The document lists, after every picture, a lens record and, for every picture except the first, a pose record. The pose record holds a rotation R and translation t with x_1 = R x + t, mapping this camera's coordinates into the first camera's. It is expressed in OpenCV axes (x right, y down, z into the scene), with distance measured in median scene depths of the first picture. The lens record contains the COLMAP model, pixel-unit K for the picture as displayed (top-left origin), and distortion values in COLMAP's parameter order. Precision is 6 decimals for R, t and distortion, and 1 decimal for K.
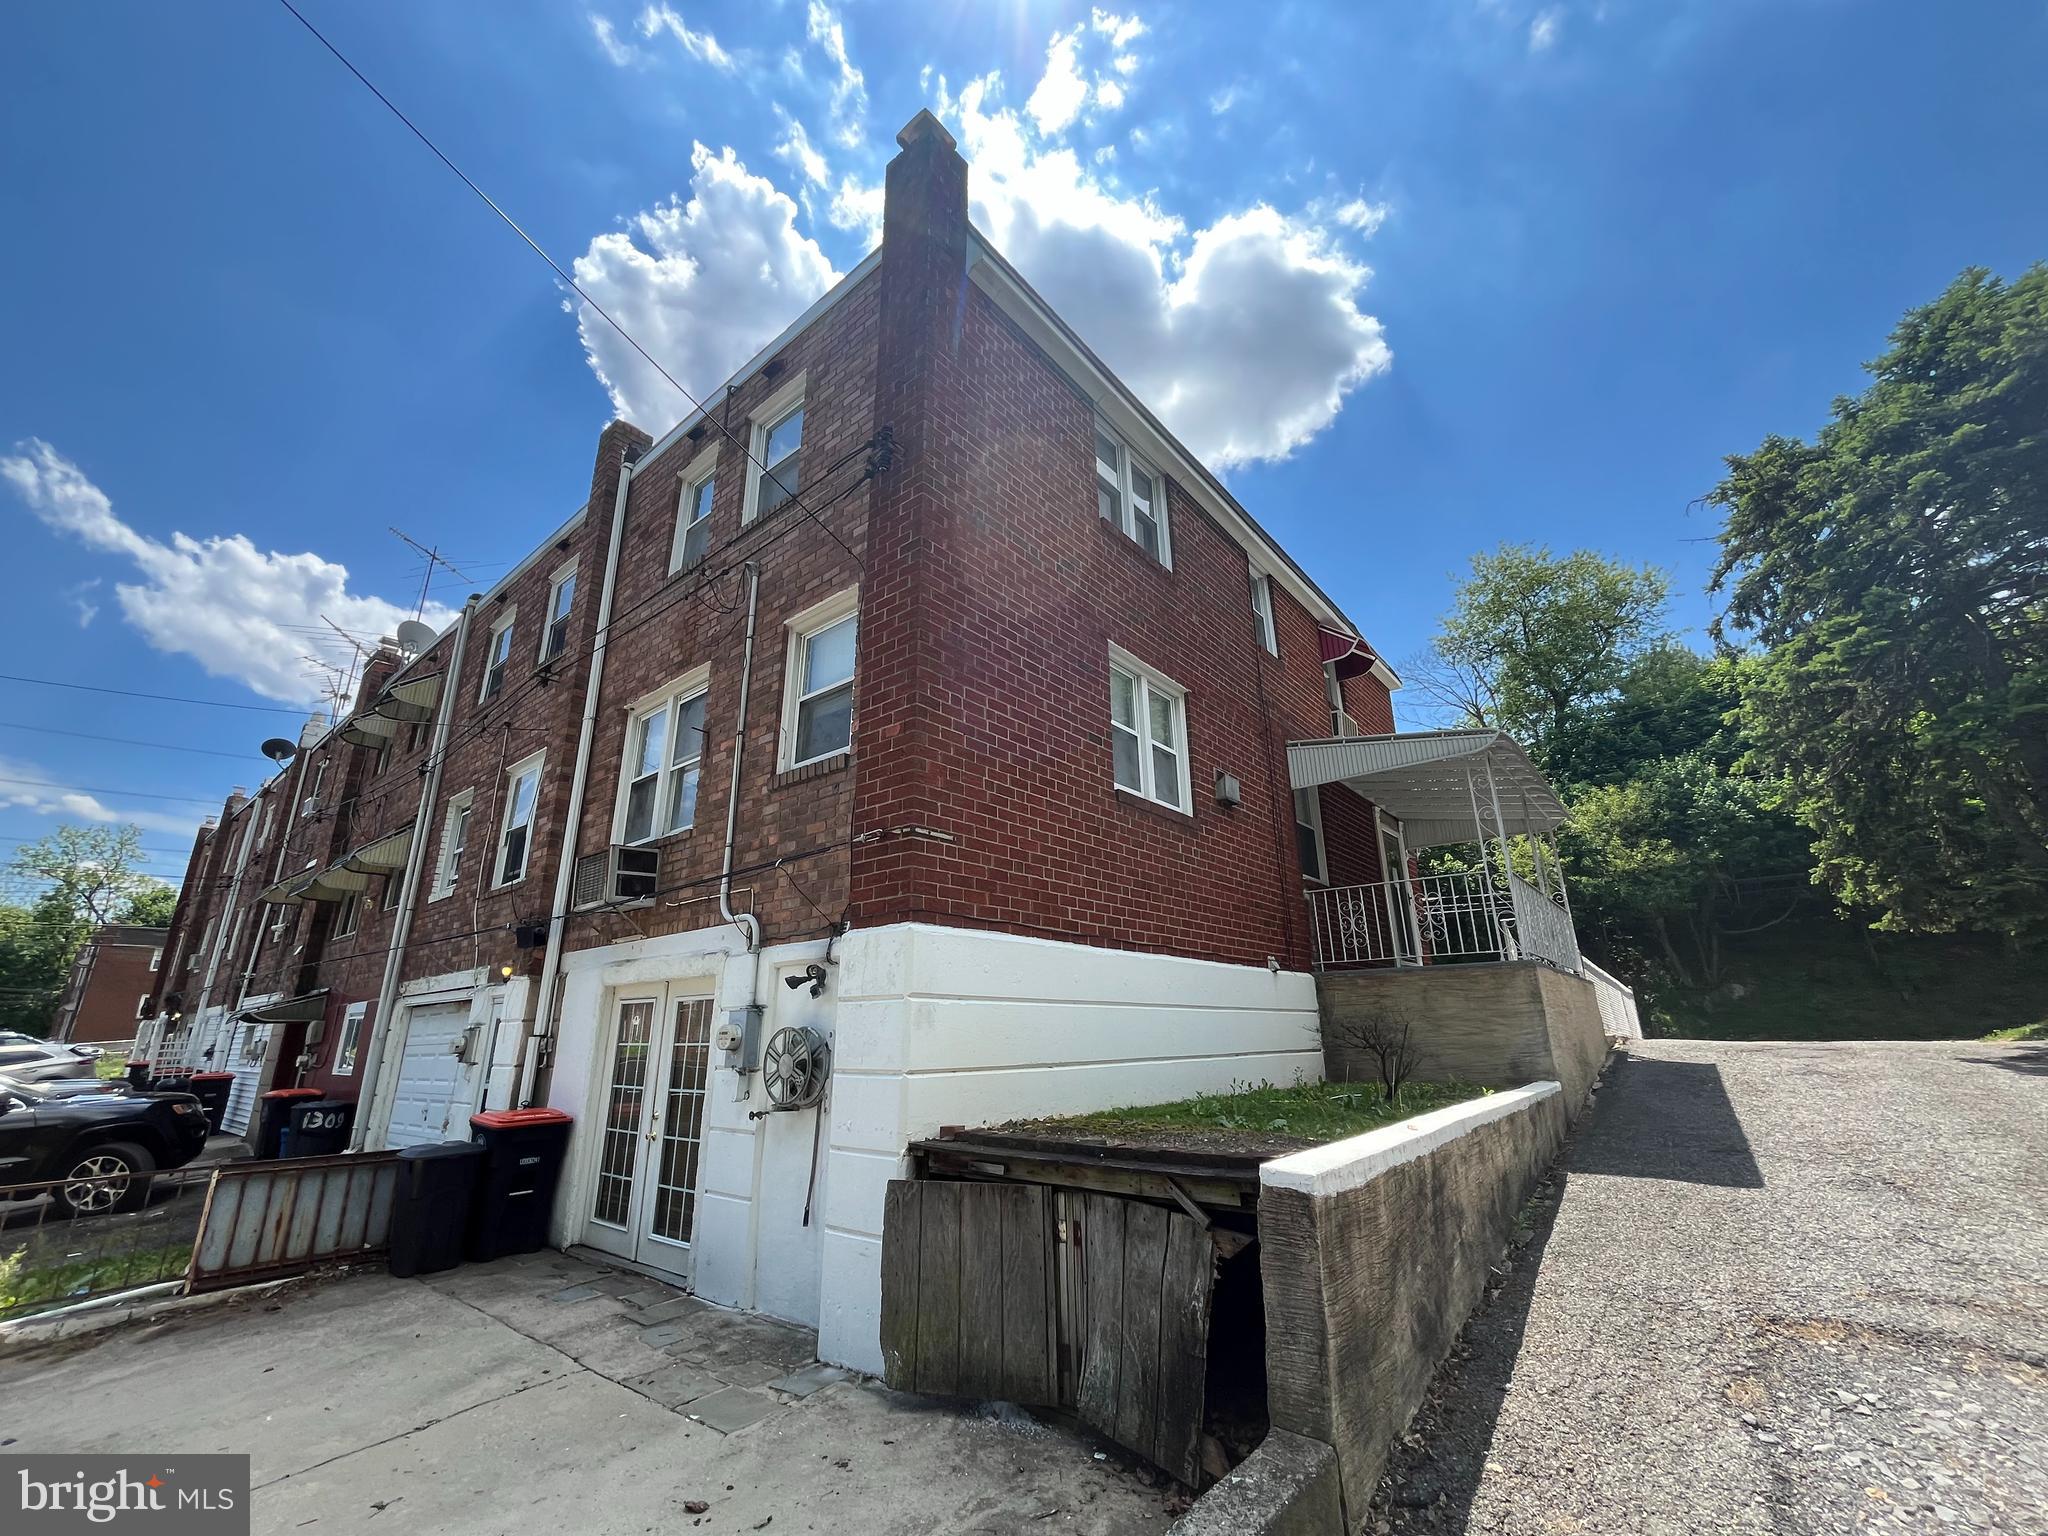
lens RADIAL K [[832.4, 0, 1038.8], [0, 832.4, 768.0], [0, 0, 1]] dist [-0.002350, 0.000741]
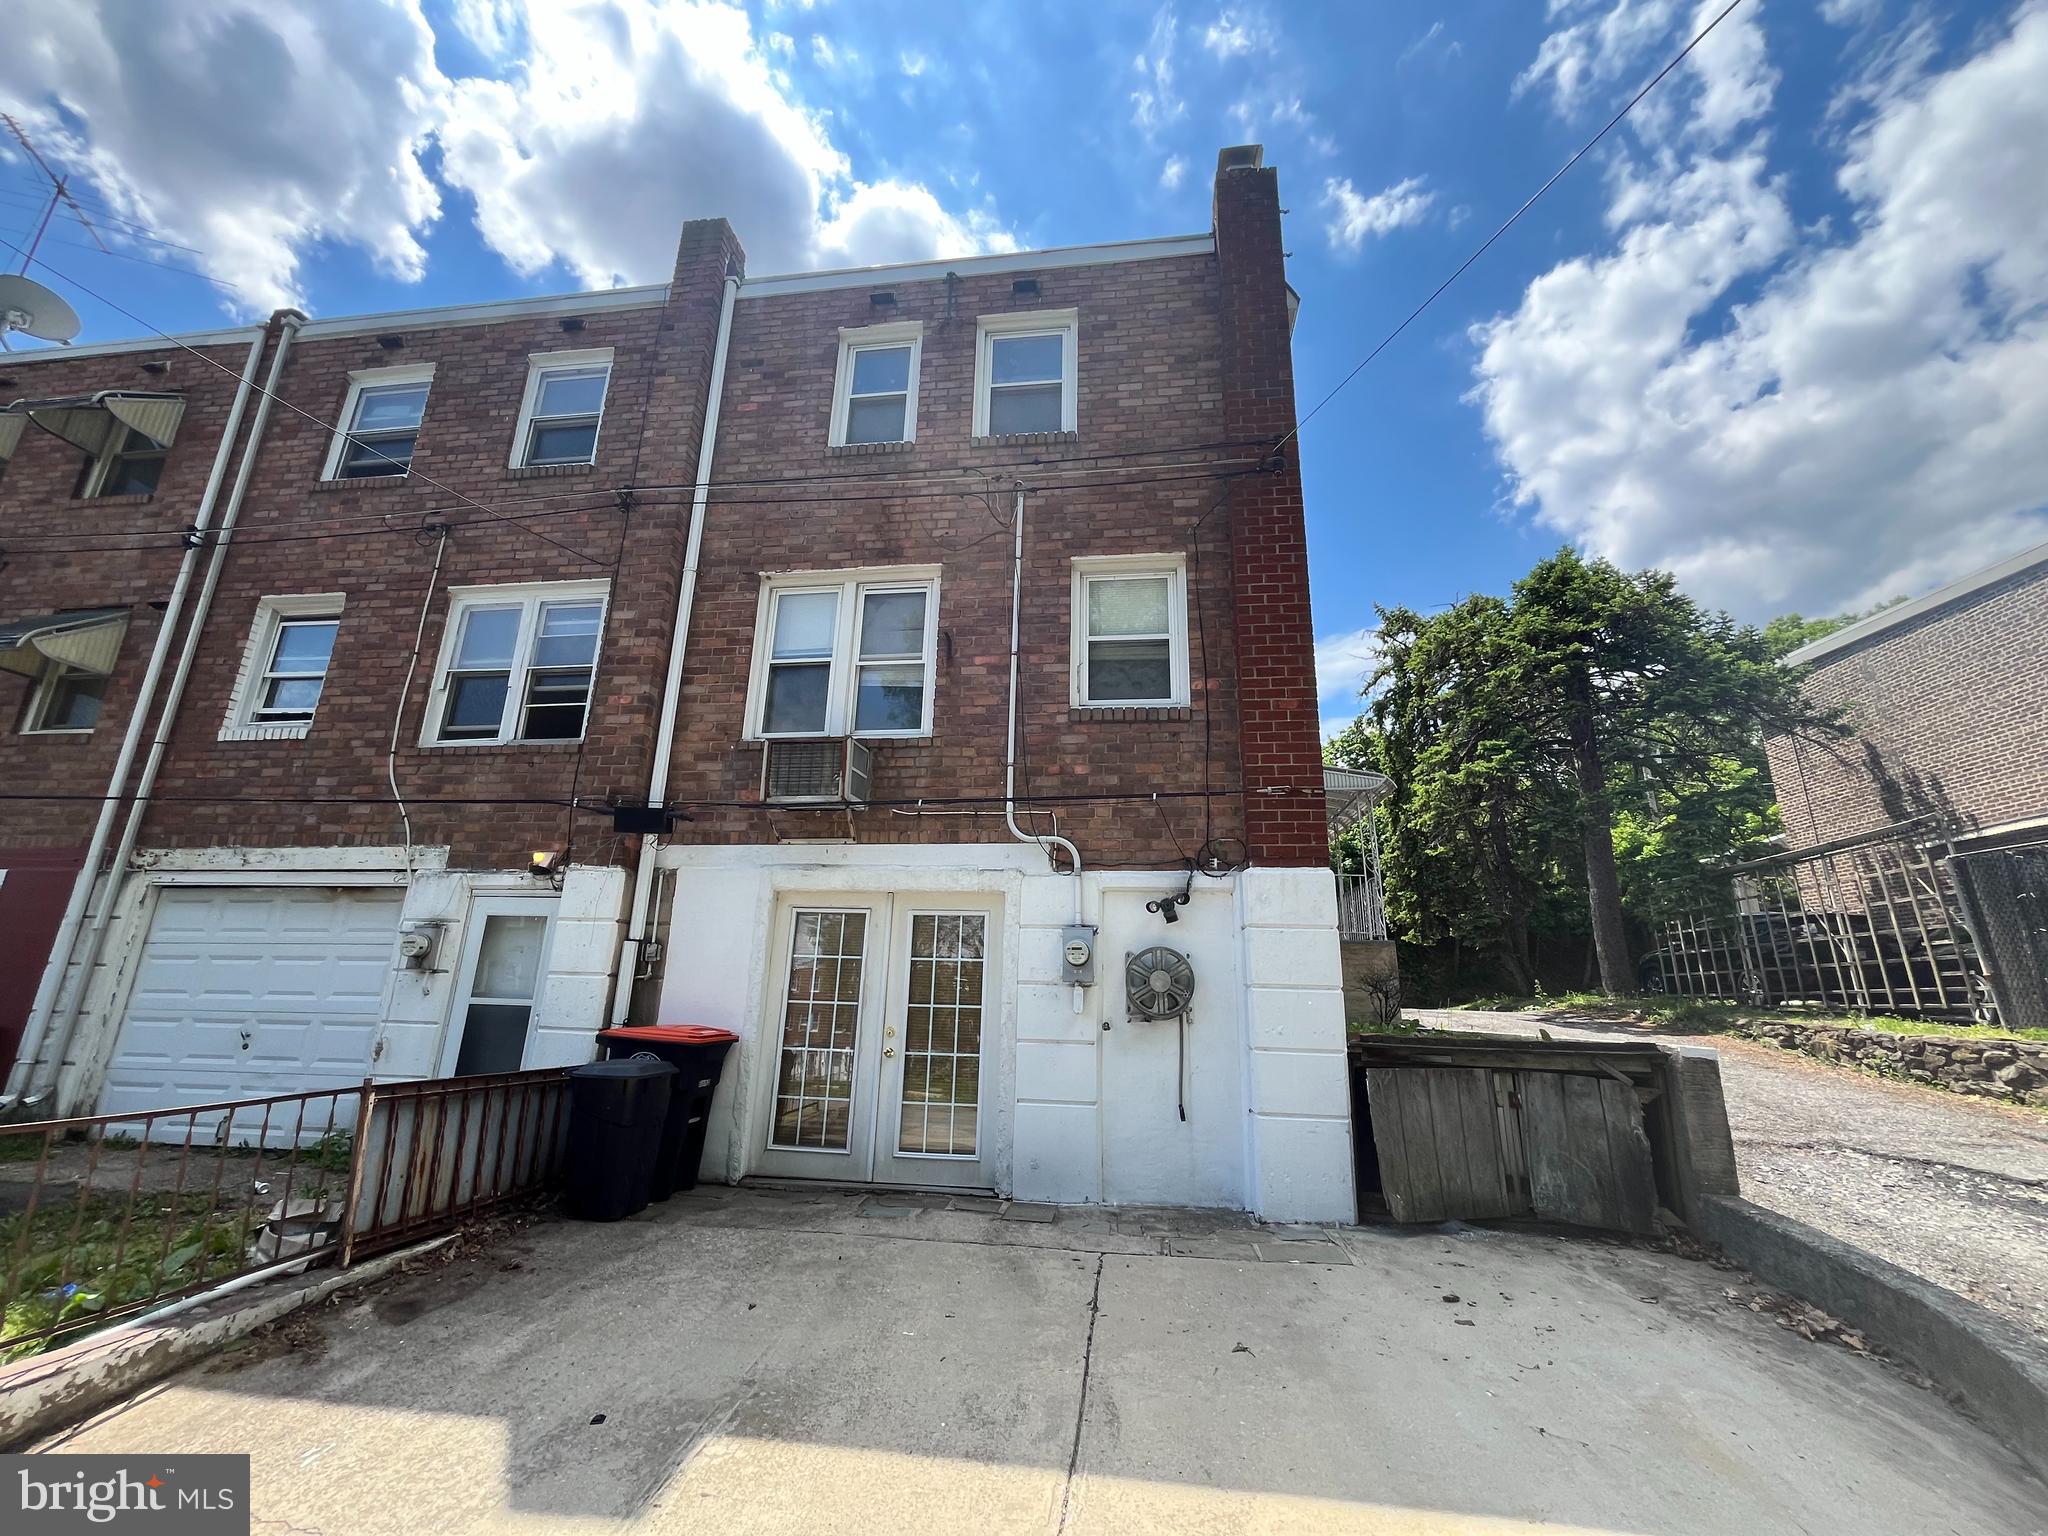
lens RADIAL K [[832.4, 0, 1039.1], [0, 832.4, 756.7], [0, 0, 1]] dist [-0.002350, 0.000741]
pose [[0.847573, 0.179788, 0.499296, -0.969039], [-0.195640, 0.980452, -0.020939, 0.112495], [-0.493301, -0.079936, 0.866178, 0.138539]]
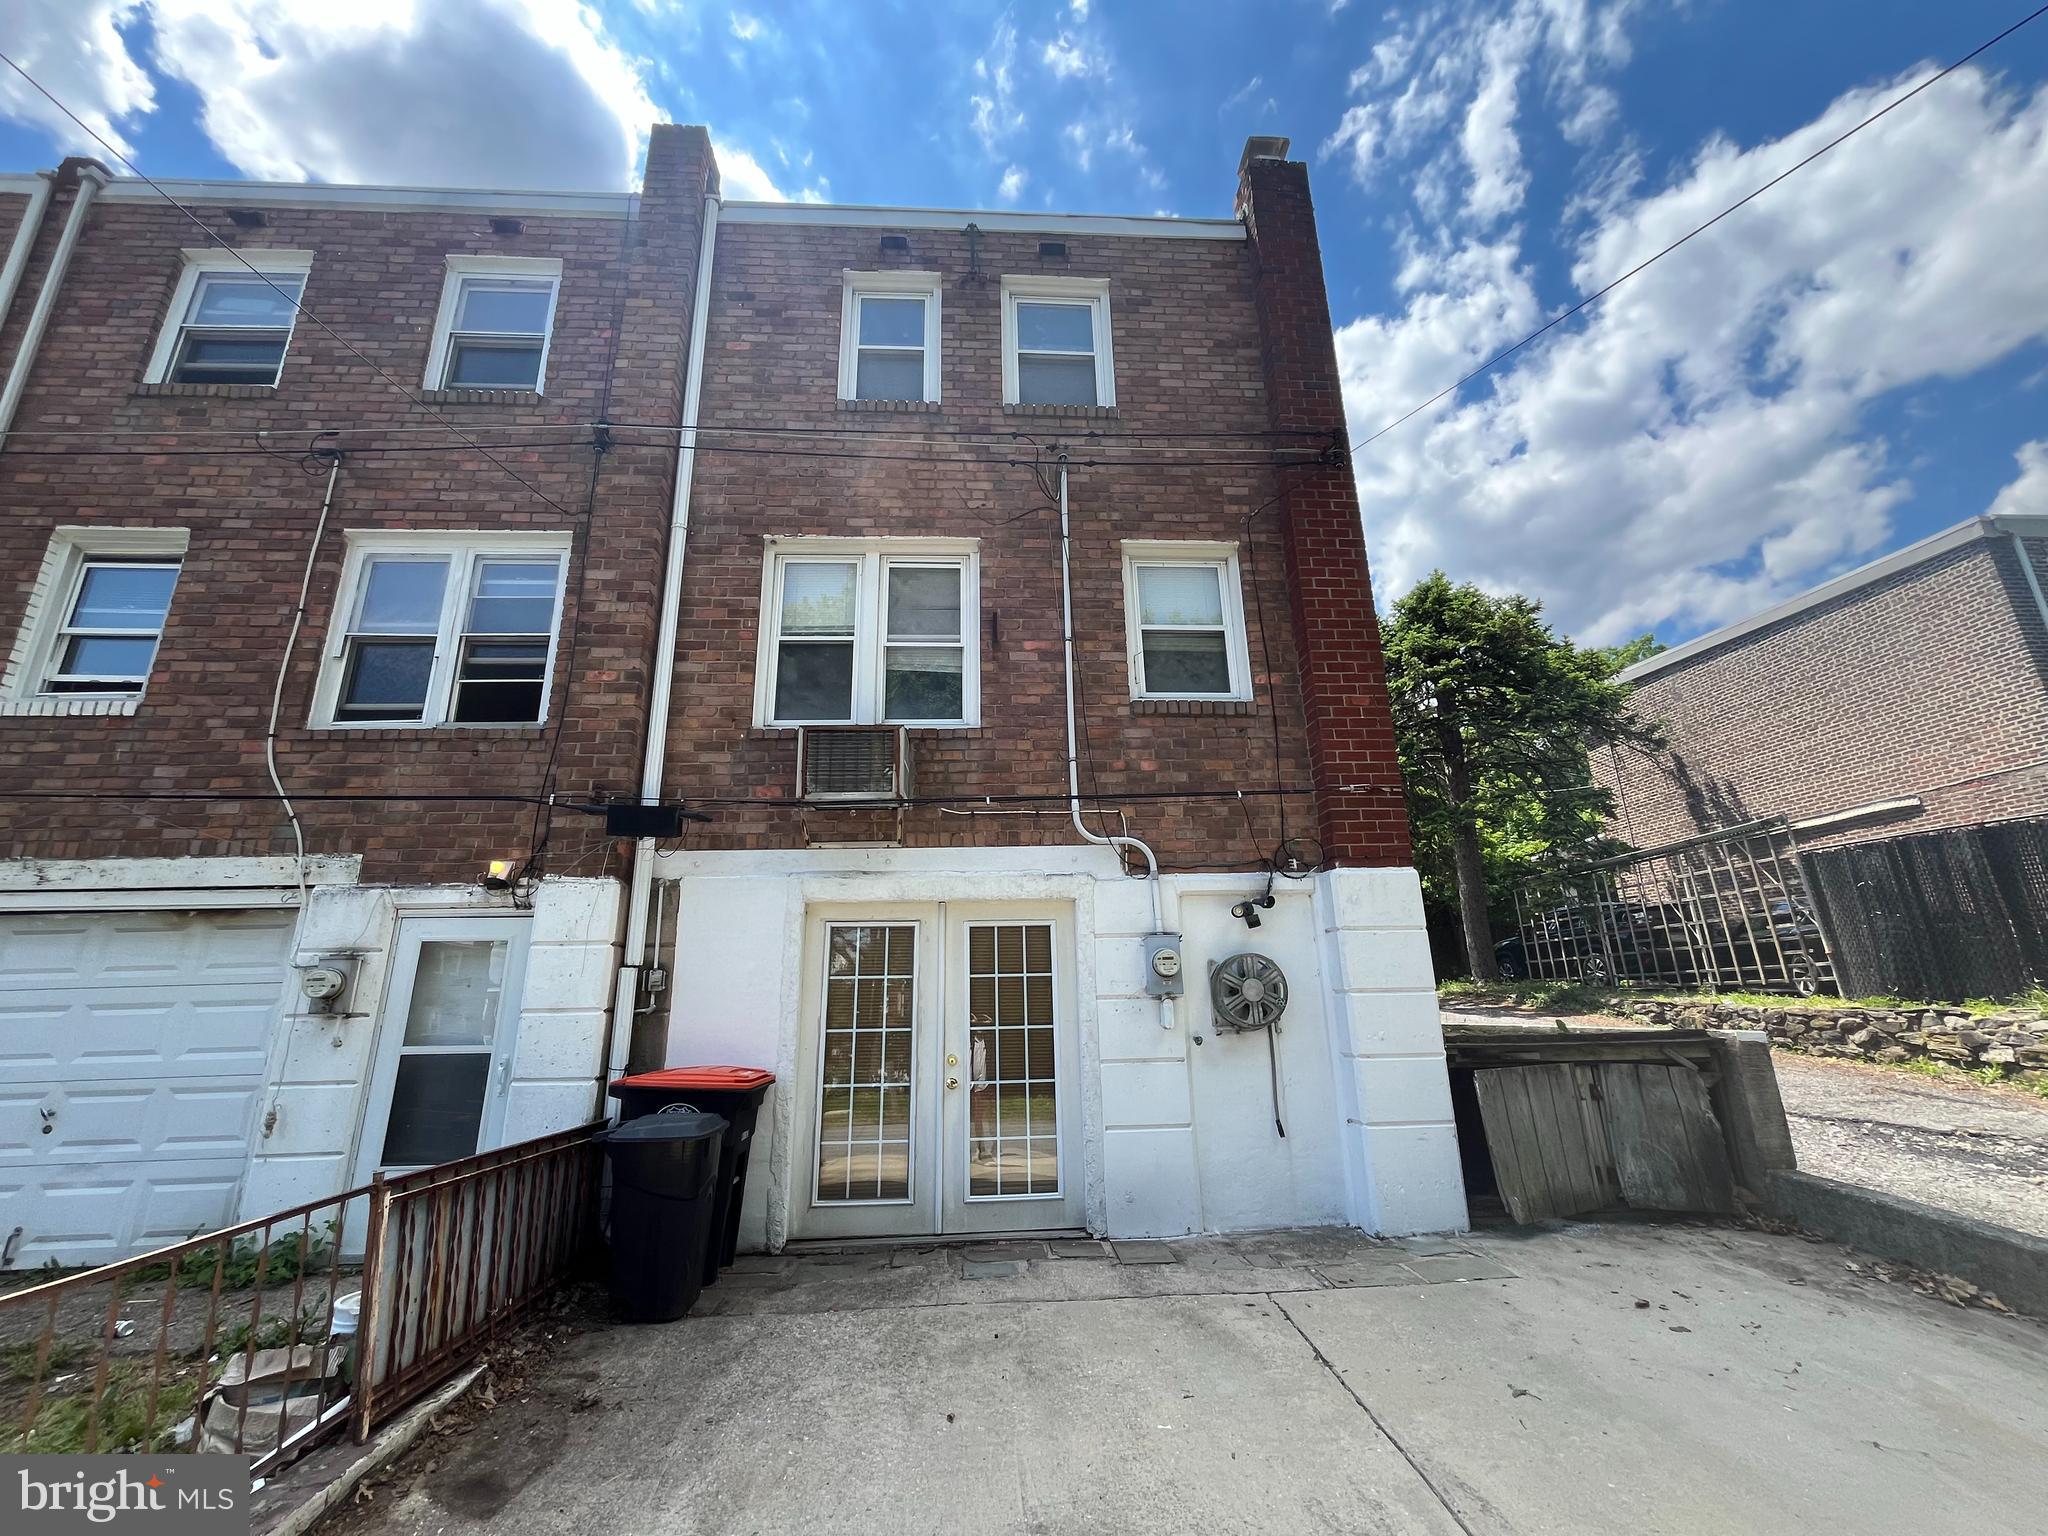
lens RADIAL K [[832.4, 0, 1029.7], [0, 832.4, 756.0], [0, 0, 1]] dist [-0.002350, 0.000741]
pose [[0.730749, 0.192891, 0.654827, -1.157225], [-0.199479, 0.977717, -0.065397, 0.181825], [-0.652850, -0.082835, 0.752944, 0.393653]]
